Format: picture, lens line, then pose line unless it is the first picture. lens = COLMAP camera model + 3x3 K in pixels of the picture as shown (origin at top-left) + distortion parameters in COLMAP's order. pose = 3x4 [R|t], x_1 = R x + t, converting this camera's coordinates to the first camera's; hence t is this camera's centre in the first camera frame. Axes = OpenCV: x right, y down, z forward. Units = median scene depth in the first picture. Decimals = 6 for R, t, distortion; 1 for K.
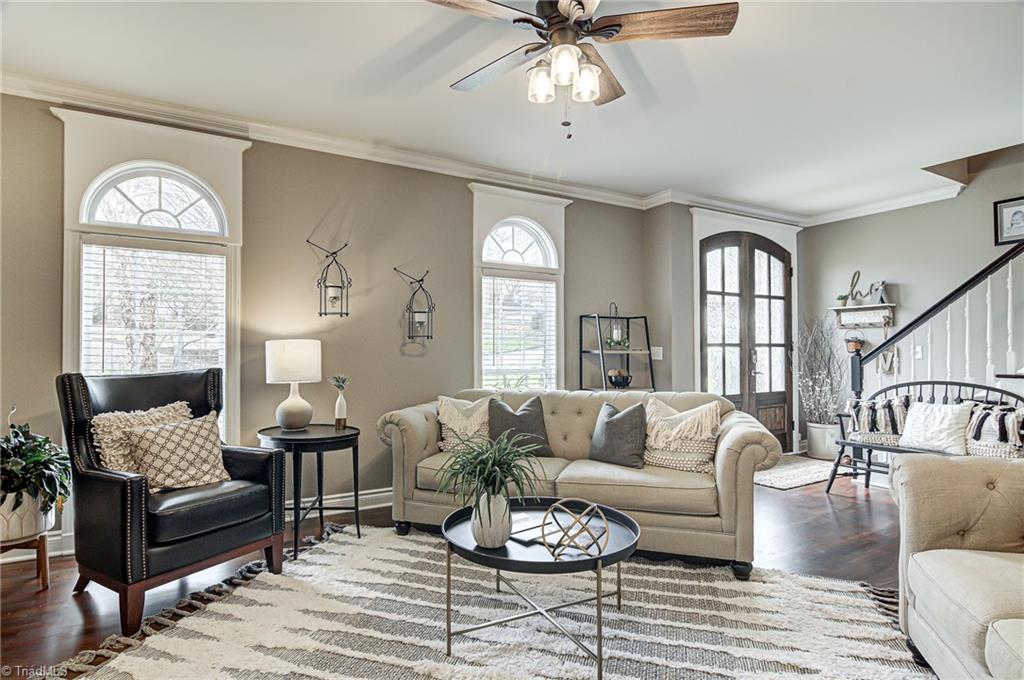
lens RADIAL K [[554.2, 0, 505.4], [0, 554.2, 344.2], [0, 0, 1]] dist [0.010306, -0.008173]
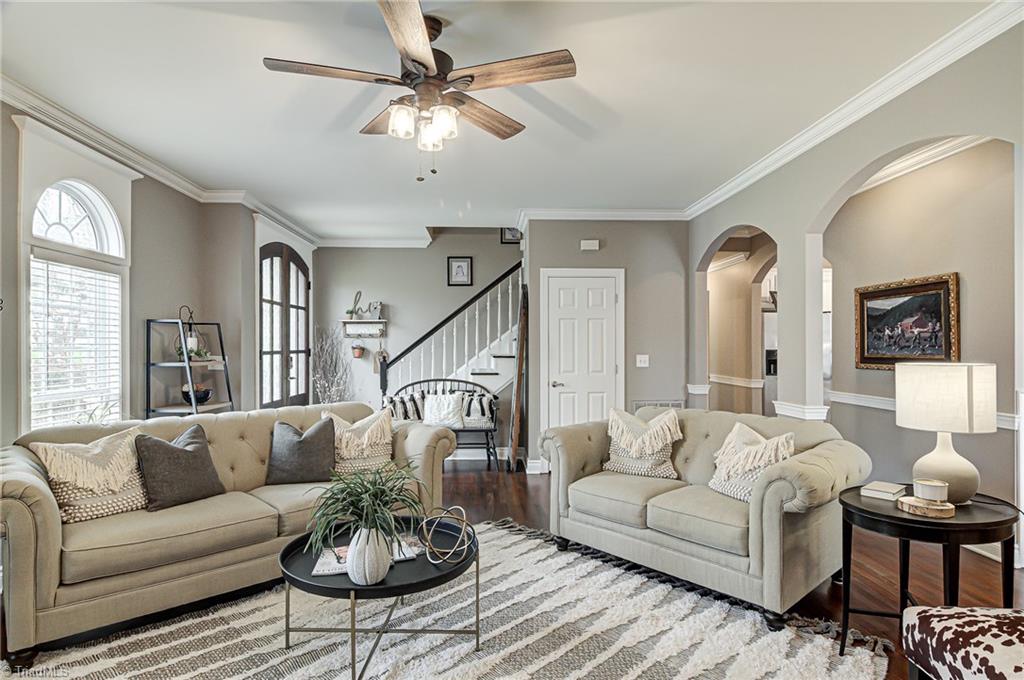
lens RADIAL K [[554.2, 0, 524.8], [0, 554.2, 341.6], [0, 0, 1]] dist [0.010306, -0.008173]
pose [[0.440515, 0.008133, 0.897708, -0.369291], [-0.012532, 0.999917, -0.002910, -0.025414], [-0.897658, -0.009969, 0.440581, 0.158627]]
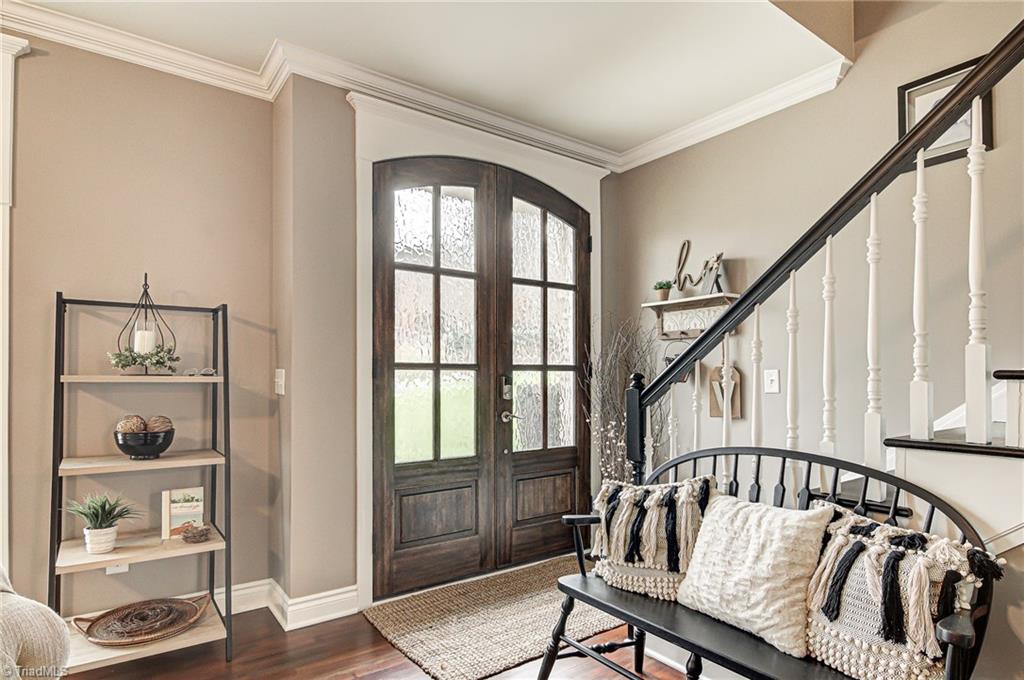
lens RADIAL K [[554.2, 0, 528.7], [0, 554.2, 373.3], [0, 0, 1]] dist [0.010306, -0.008173]
pose [[0.994854, 0.003592, 0.101258, 0.498708], [-0.004183, 0.999975, 0.005625, 0.005626], [-0.101236, -0.006020, 0.994844, 0.533879]]
